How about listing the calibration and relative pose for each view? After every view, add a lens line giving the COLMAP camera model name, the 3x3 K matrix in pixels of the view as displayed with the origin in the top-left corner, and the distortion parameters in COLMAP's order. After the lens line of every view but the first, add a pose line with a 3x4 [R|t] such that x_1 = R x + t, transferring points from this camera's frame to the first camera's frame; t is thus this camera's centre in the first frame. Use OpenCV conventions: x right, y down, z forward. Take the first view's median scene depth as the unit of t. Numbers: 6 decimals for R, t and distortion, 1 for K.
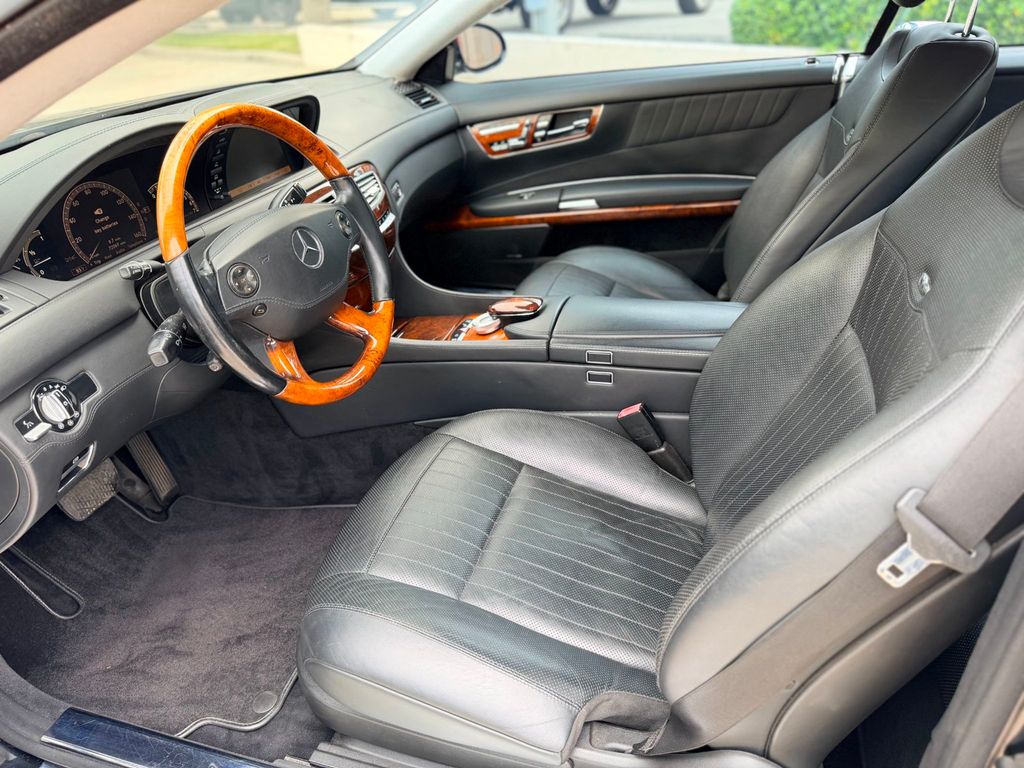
lens RADIAL K [[727.9, 0, 504.3], [0, 727.9, 389.1], [0, 0, 1]] dist [0.045860, -0.061173]
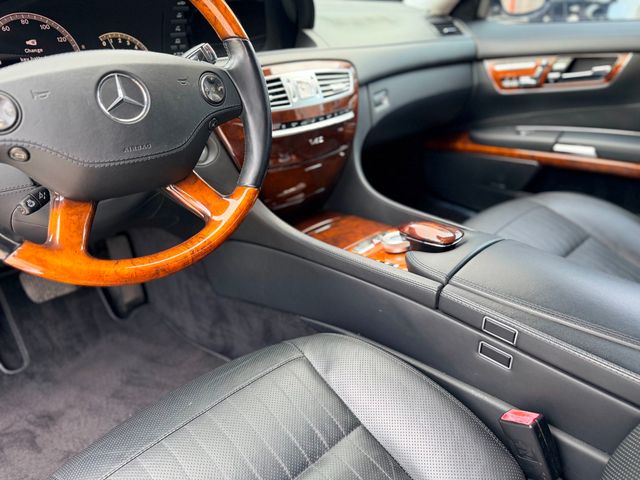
lens RADIAL K [[455.0, 0, 321.5], [0, 455.0, 235.0], [0, 0, 1]] dist [0.045860, -0.061173]
pose [[0.871708, 0.277353, -0.403981, 0.123115], [-0.290882, 0.956322, 0.028900, -0.089450], [0.394351, 0.092318, 0.914311, 0.448509]]
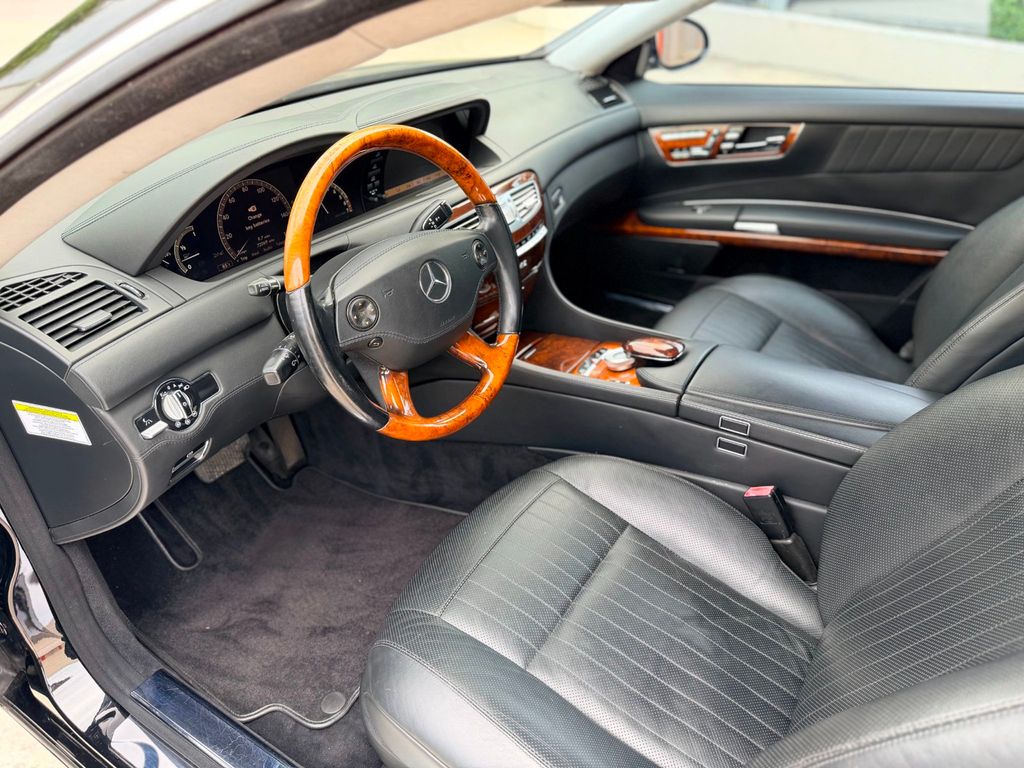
lens RADIAL K [[727.9, 0, 511.5], [0, 727.9, 381.9], [0, 0, 1]] dist [0.045860, -0.061173]
pose [[0.964215, 0.173829, -0.200184, 0.033266], [-0.164871, 0.984445, 0.060714, -0.097777], [0.207624, -0.025537, 0.977875, 0.052030]]
